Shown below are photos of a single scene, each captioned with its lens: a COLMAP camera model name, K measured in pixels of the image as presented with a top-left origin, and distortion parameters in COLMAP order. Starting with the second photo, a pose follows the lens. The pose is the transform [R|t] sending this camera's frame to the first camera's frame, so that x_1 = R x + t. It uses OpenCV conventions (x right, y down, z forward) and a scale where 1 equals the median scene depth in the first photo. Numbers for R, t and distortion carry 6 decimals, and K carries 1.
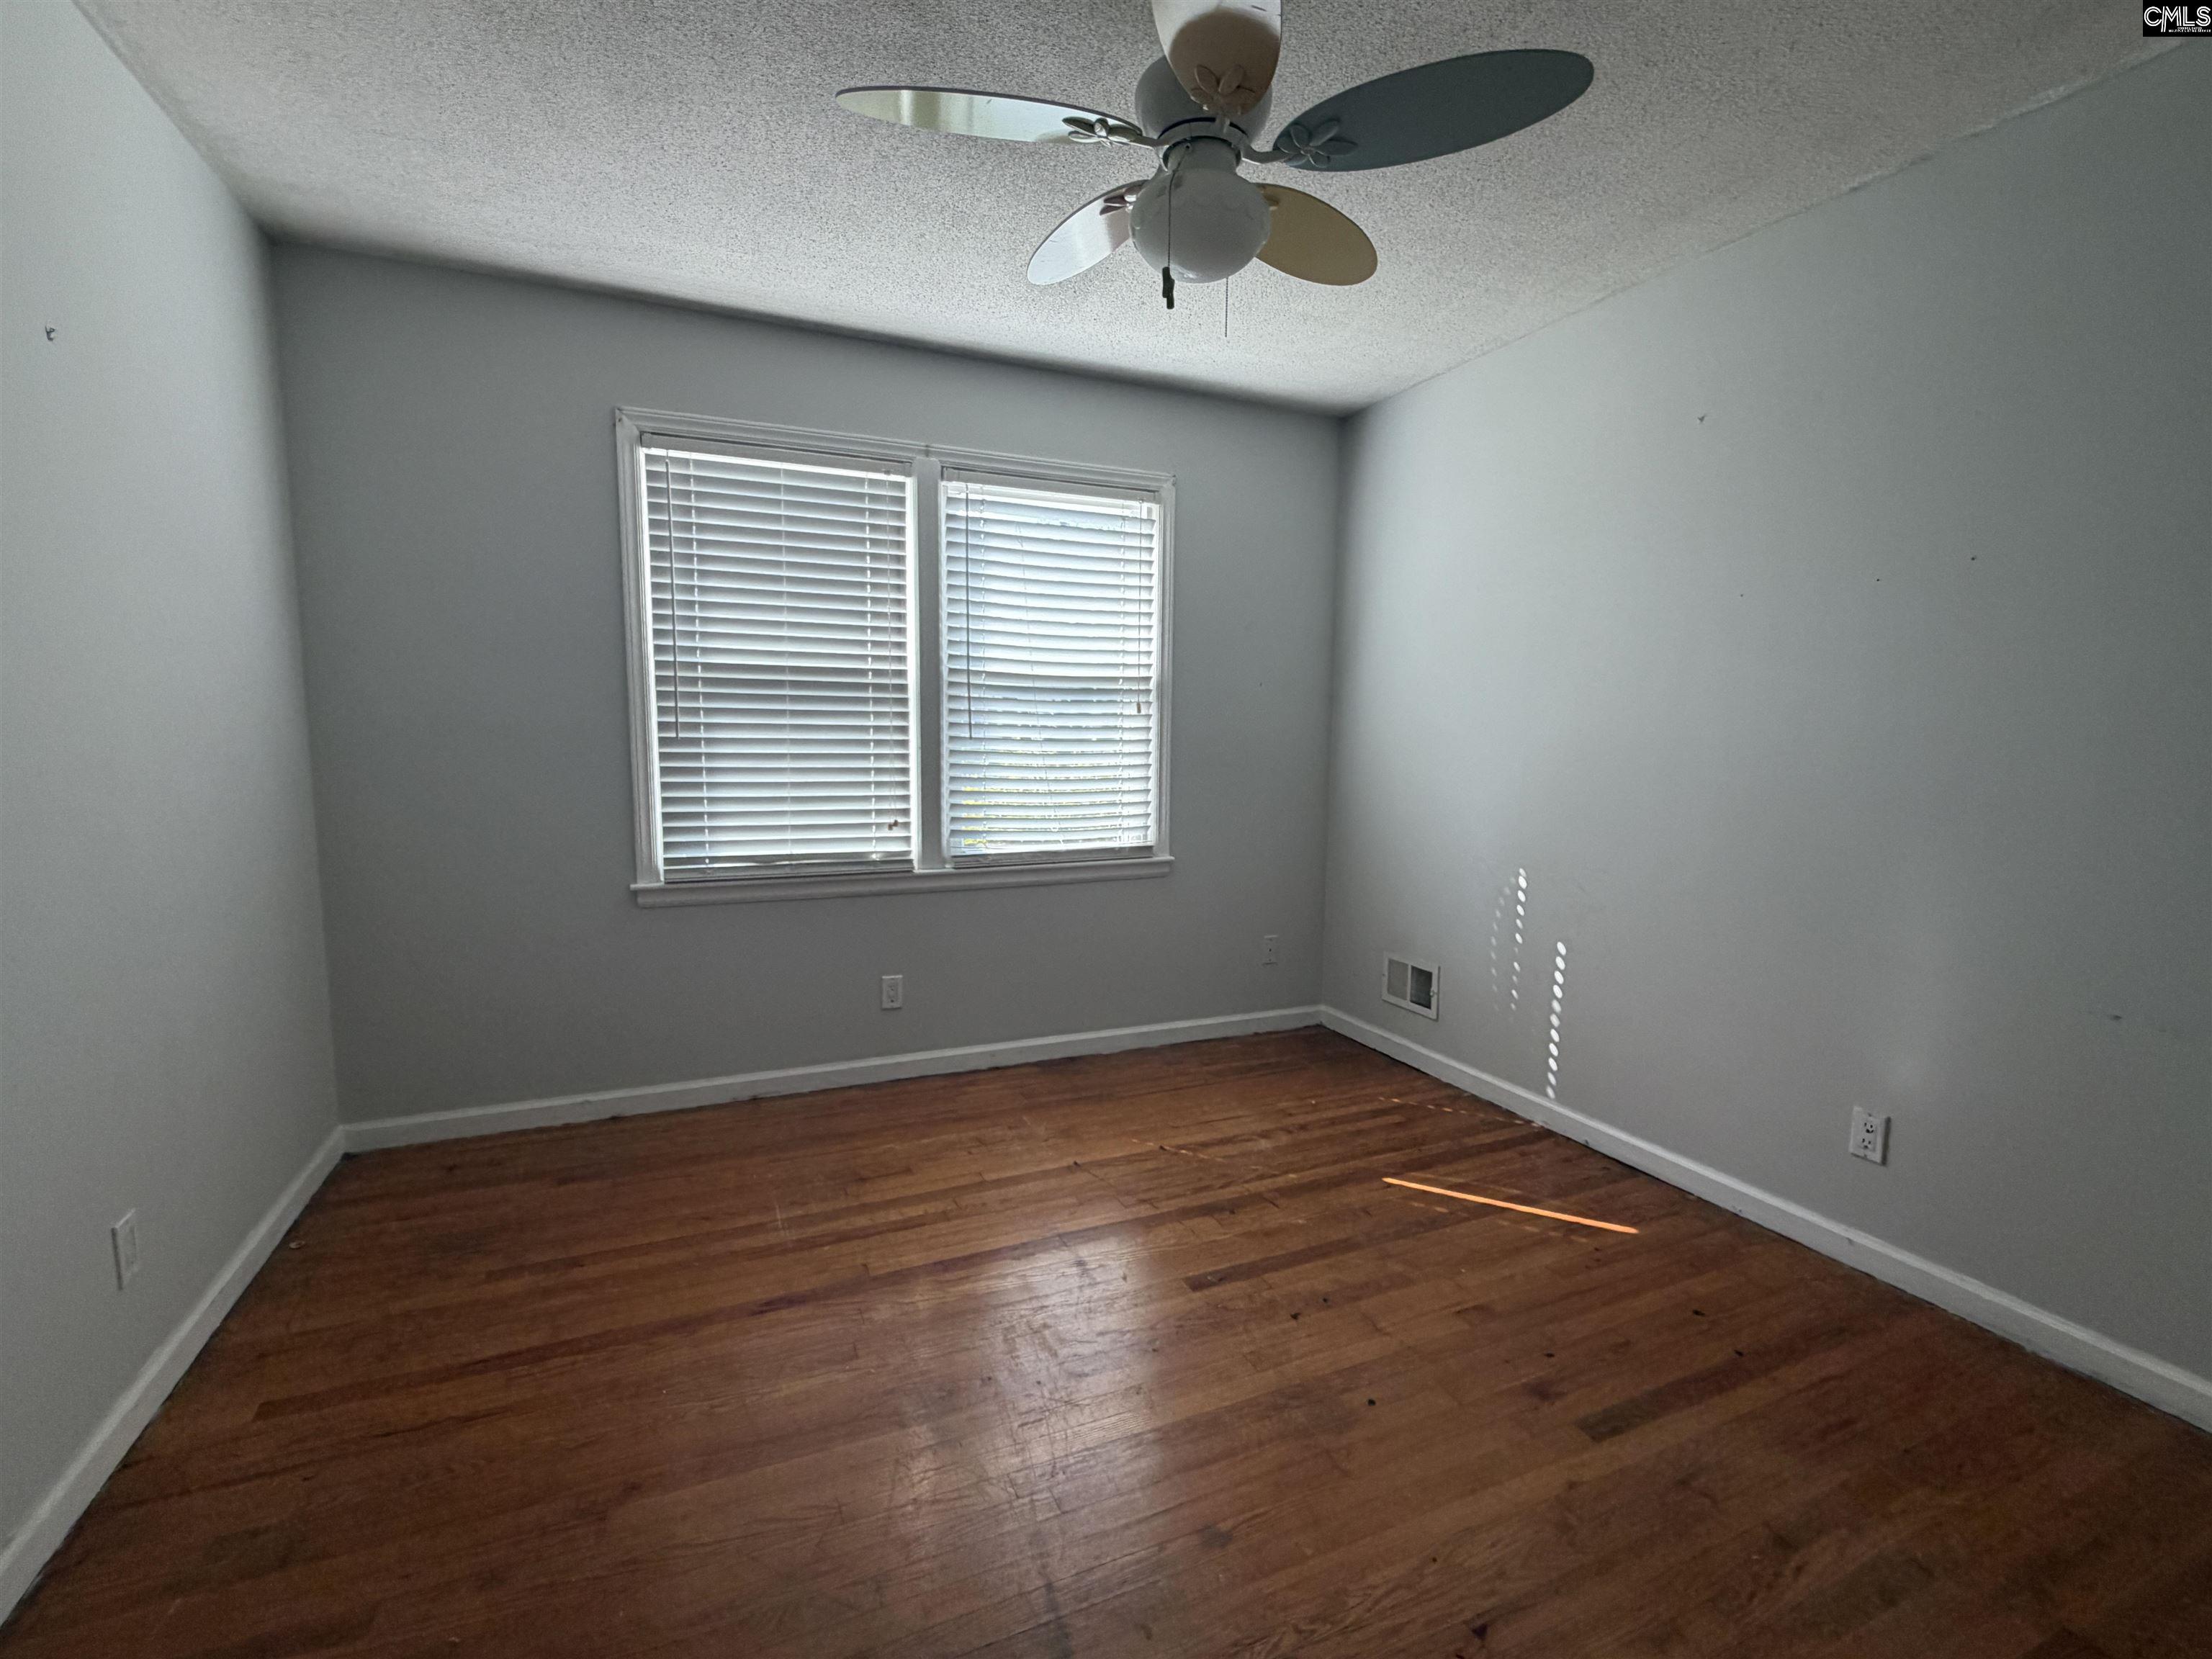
lens RADIAL K [[989.9, 0, 1106.9], [0, 989.9, 832.6], [0, 0, 1]] dist [-0.005247, -0.000452]
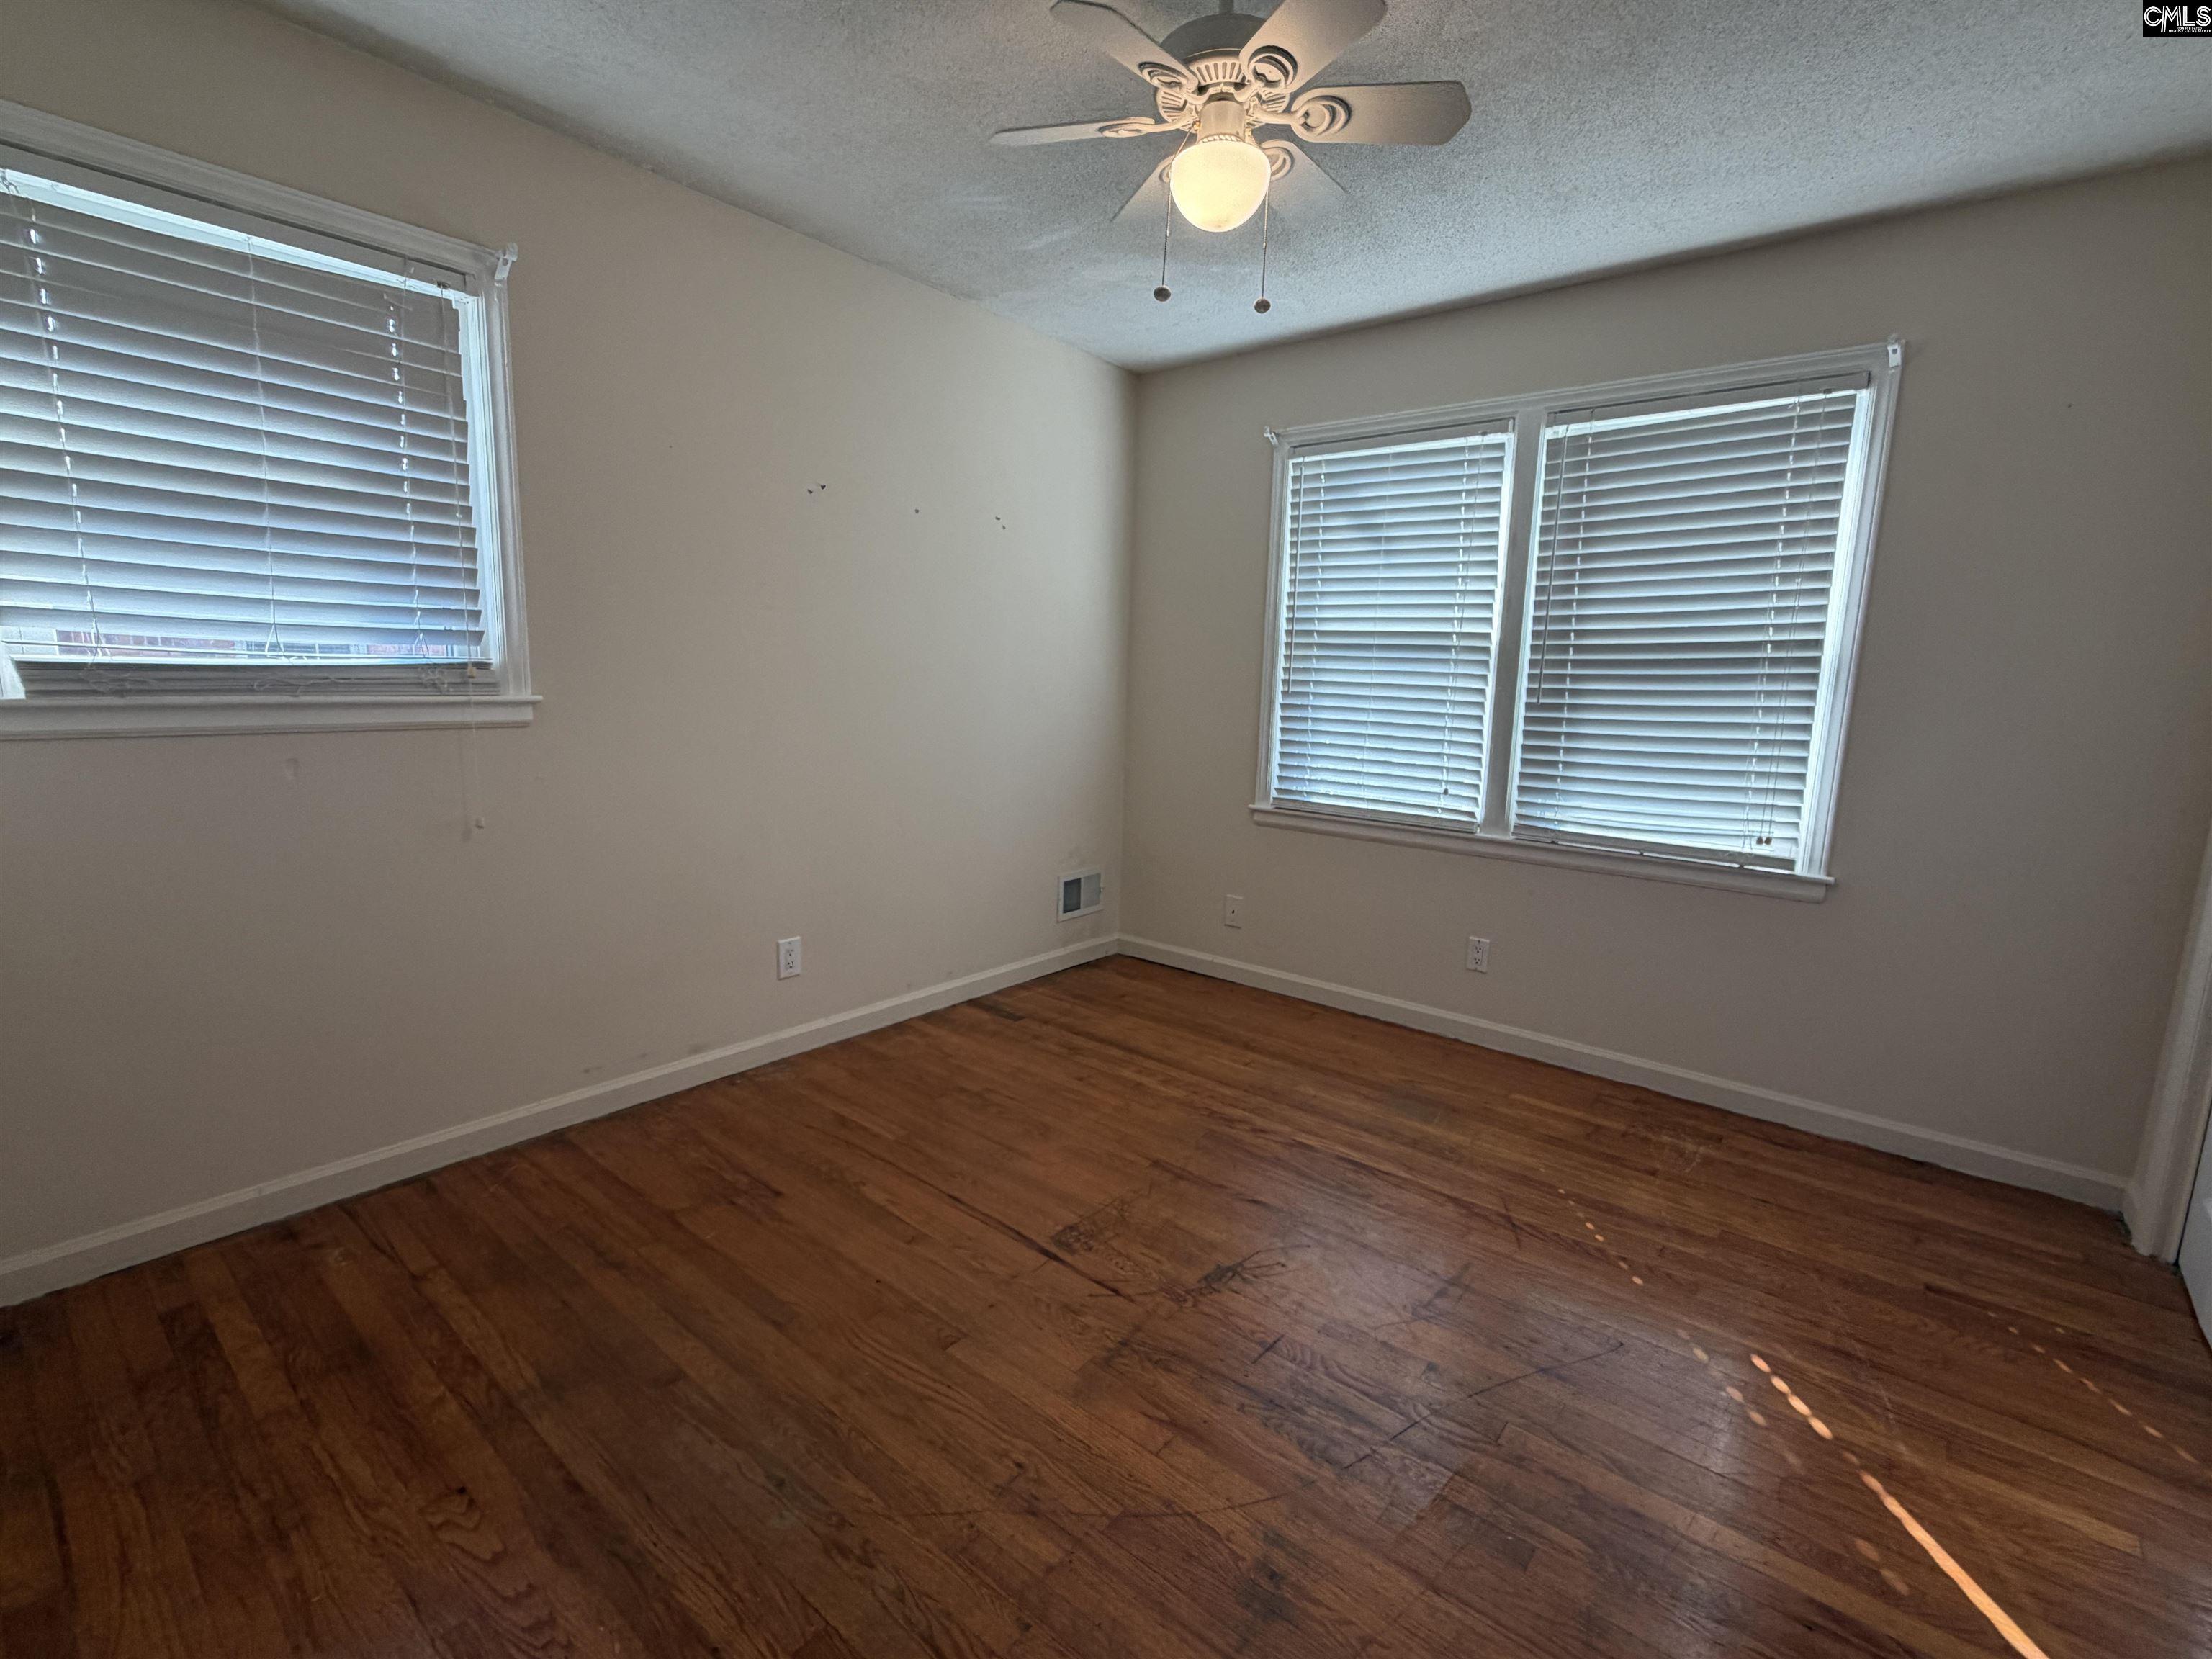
lens RADIAL K [[989.9, 0, 1106.7], [0, 989.9, 828.4], [0, 0, 1]] dist [-0.005247, -0.000452]
pose [[0.444101, 0.146489, -0.883921, 0.576999], [-0.126851, 0.986886, 0.099820, -0.020676], [0.886952, 0.067796, 0.456859, 0.235625]]
